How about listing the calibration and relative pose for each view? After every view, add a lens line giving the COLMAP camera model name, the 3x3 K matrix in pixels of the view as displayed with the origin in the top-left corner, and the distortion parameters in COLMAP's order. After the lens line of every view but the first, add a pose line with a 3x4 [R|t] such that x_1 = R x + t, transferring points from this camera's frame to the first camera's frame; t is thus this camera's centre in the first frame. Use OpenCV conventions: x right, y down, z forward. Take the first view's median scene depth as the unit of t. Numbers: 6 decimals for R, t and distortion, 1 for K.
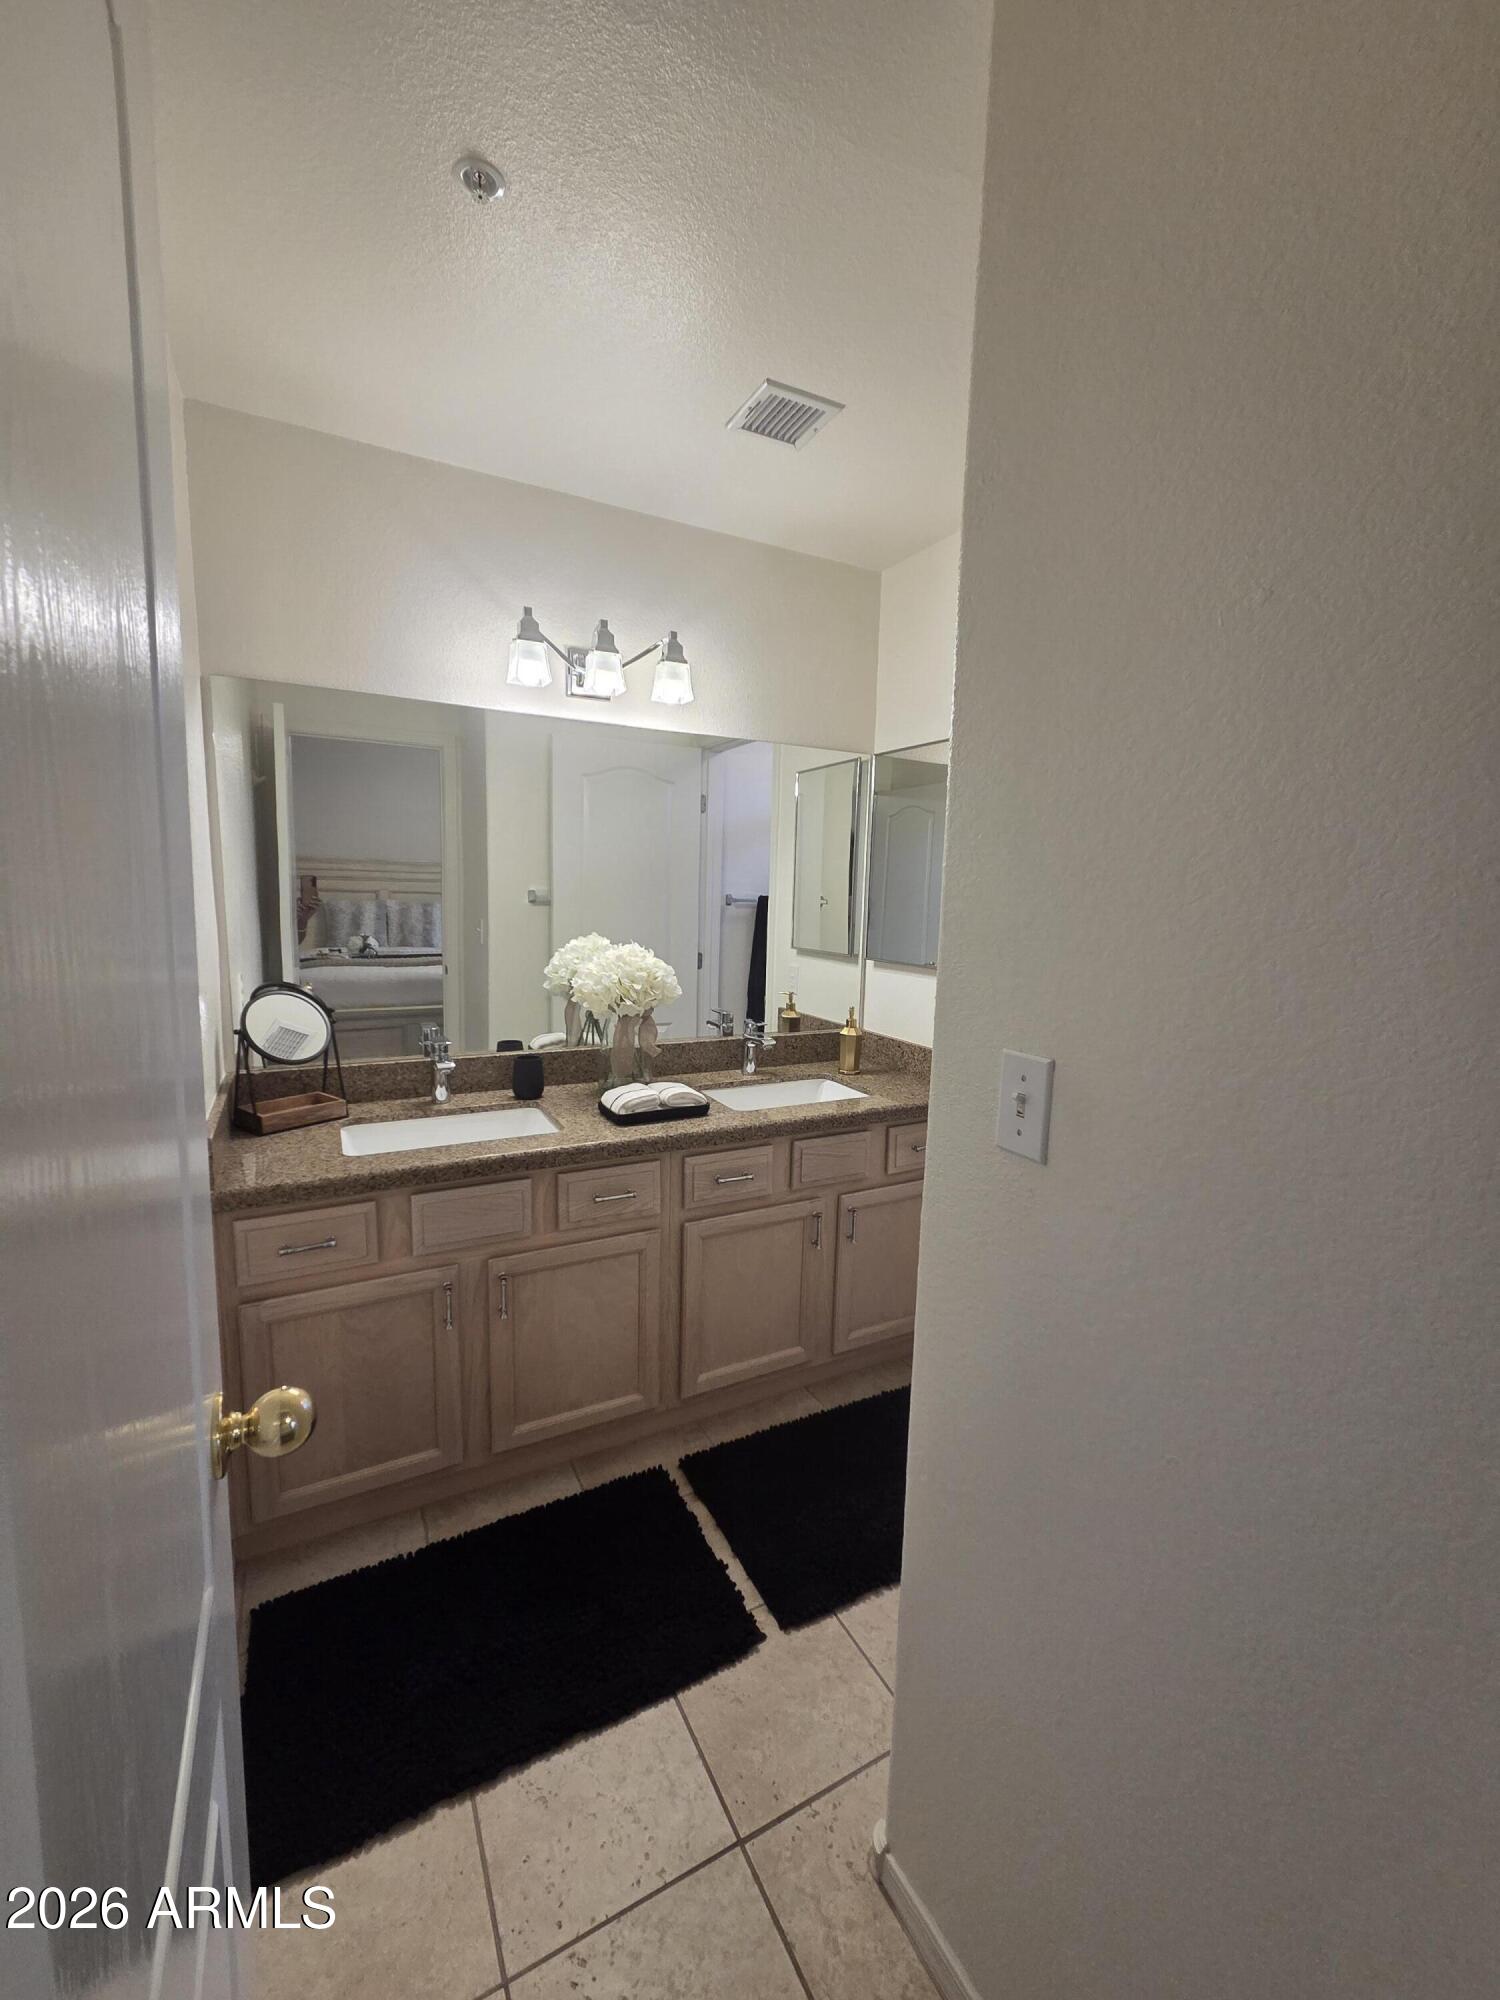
lens RADIAL K [[815.6, 0, 750.0], [0, 815.6, 1000.0], [0, 0, 1]] dist [0.002509, 0.000518]
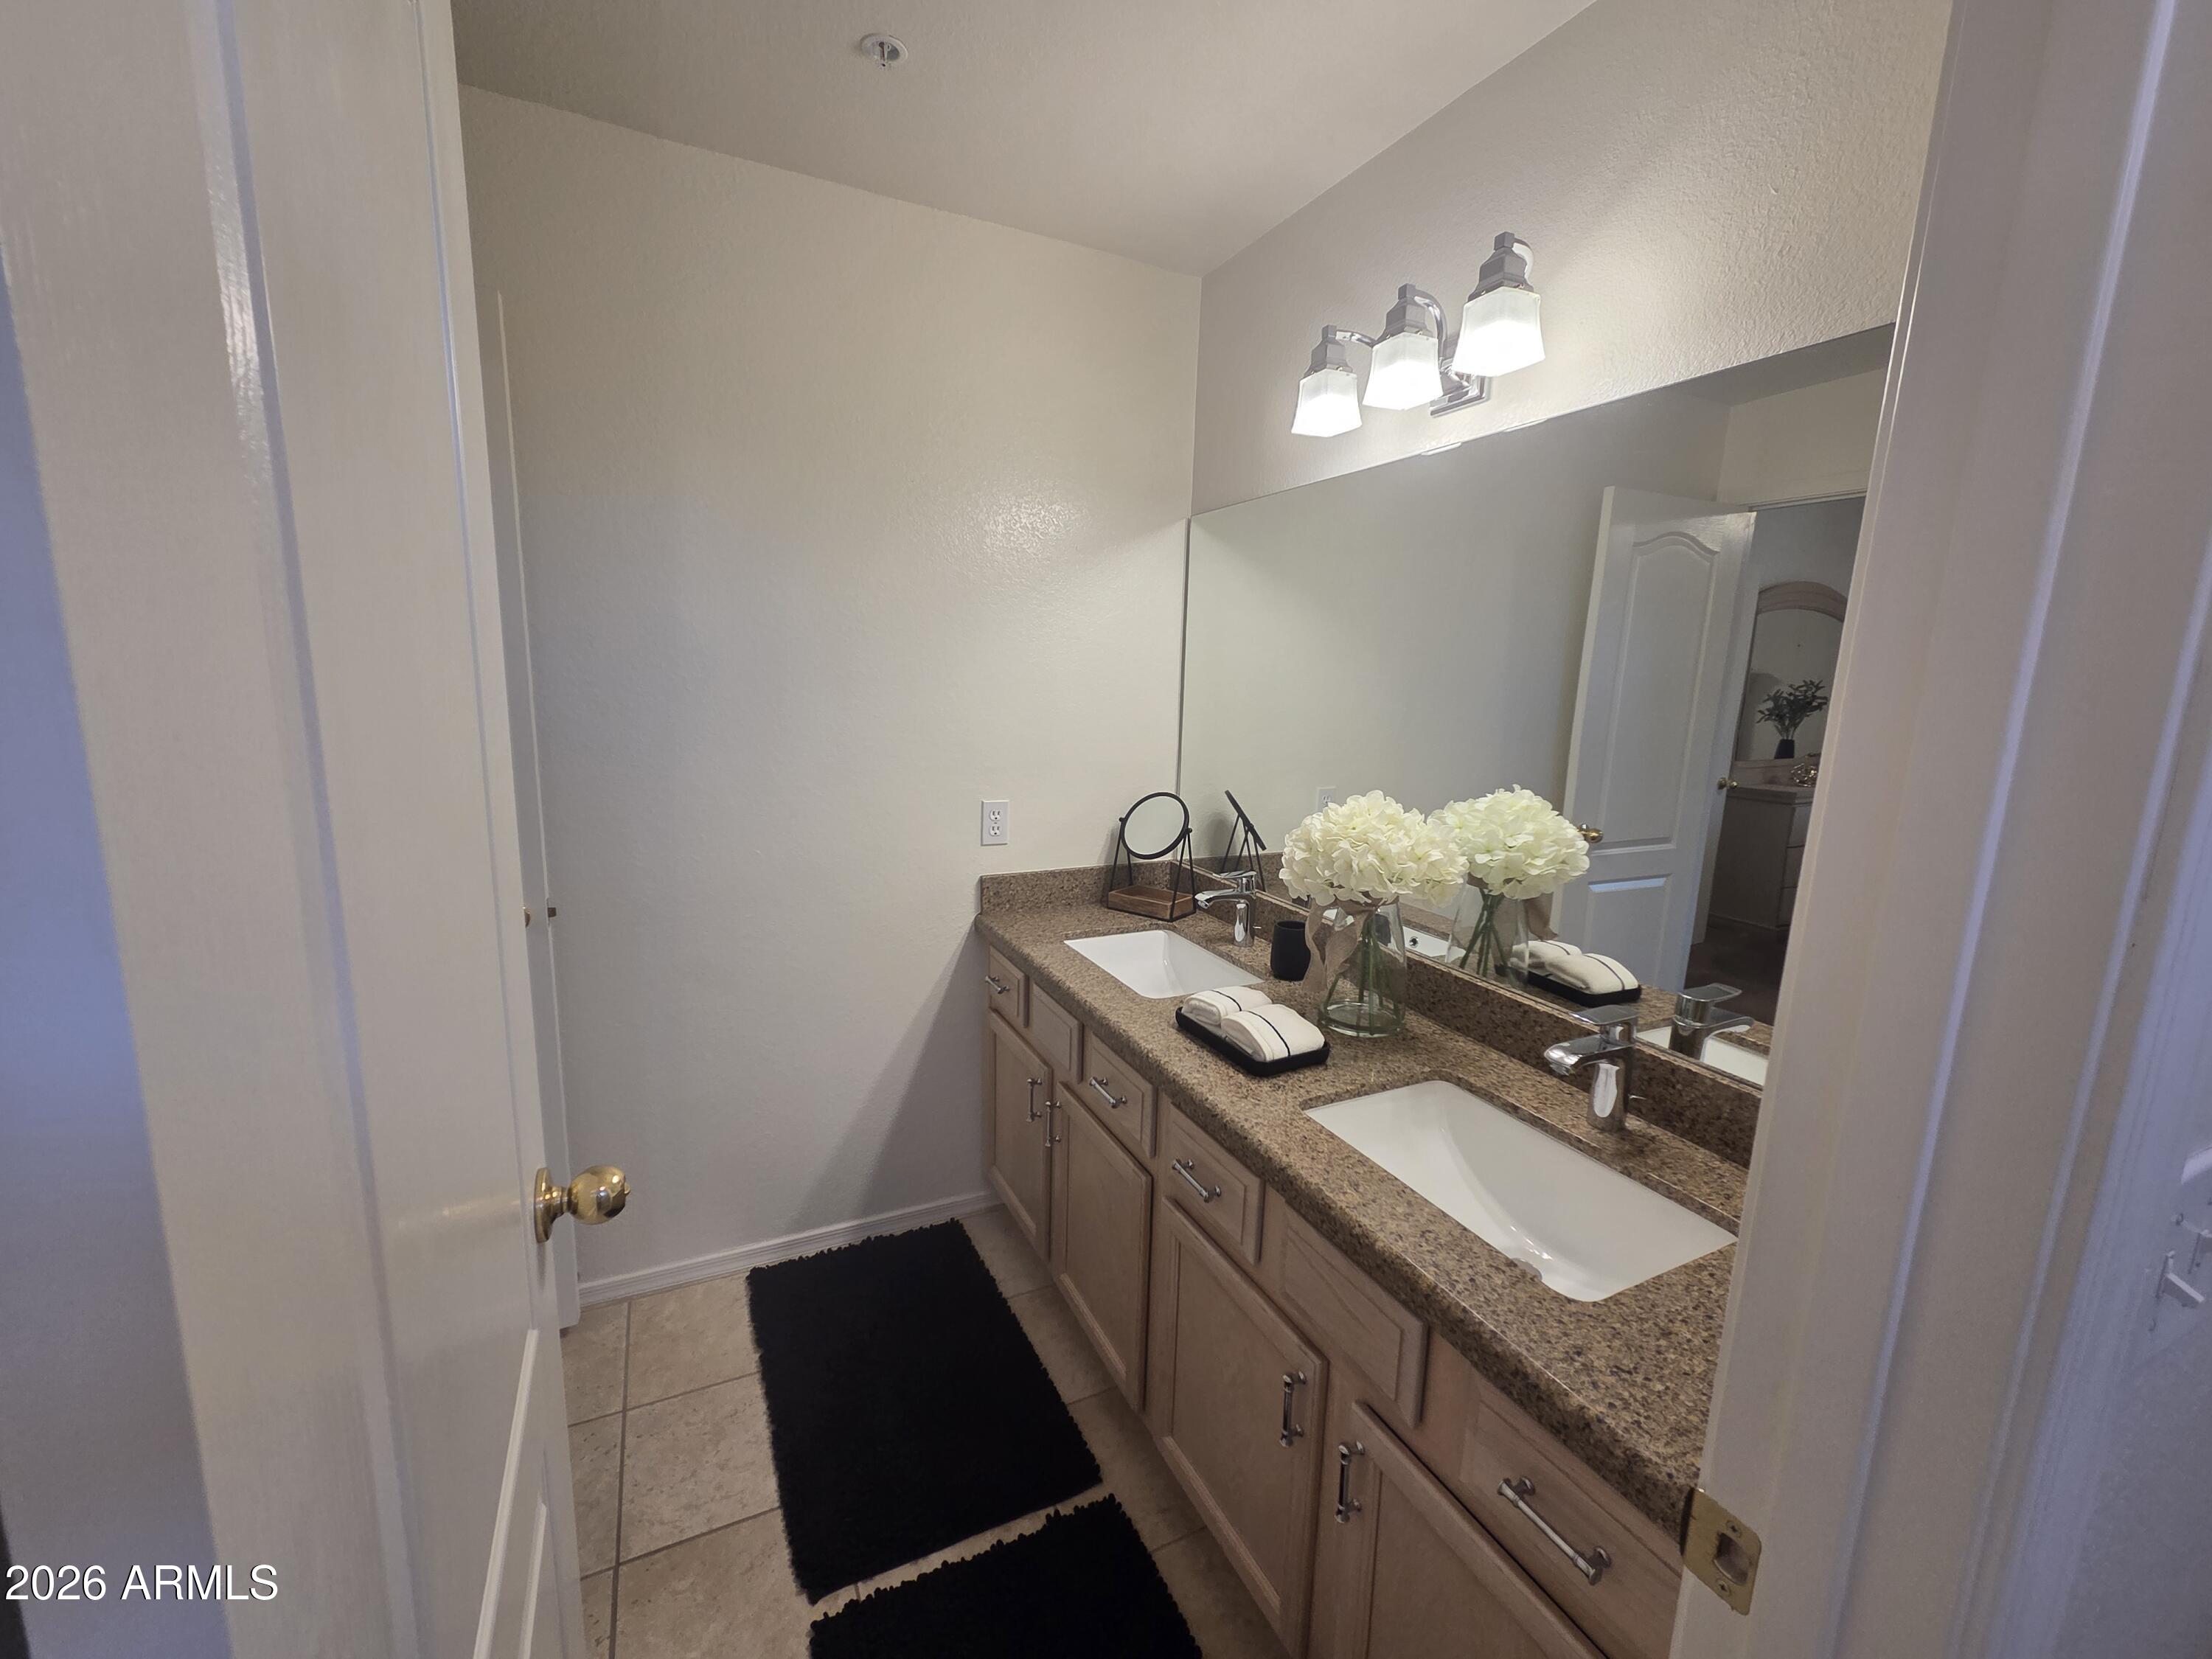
lens RADIAL K [[902.1, 0, 1112.3], [0, 902.1, 833.0], [0, 0, 1]] dist [0.002509, 0.000518]
pose [[-0.032788, 0.144115, -0.989018, 0.693497], [-0.176071, 0.973241, 0.147653, -0.136477], [0.983831, 0.178978, -0.006536, 1.019113]]
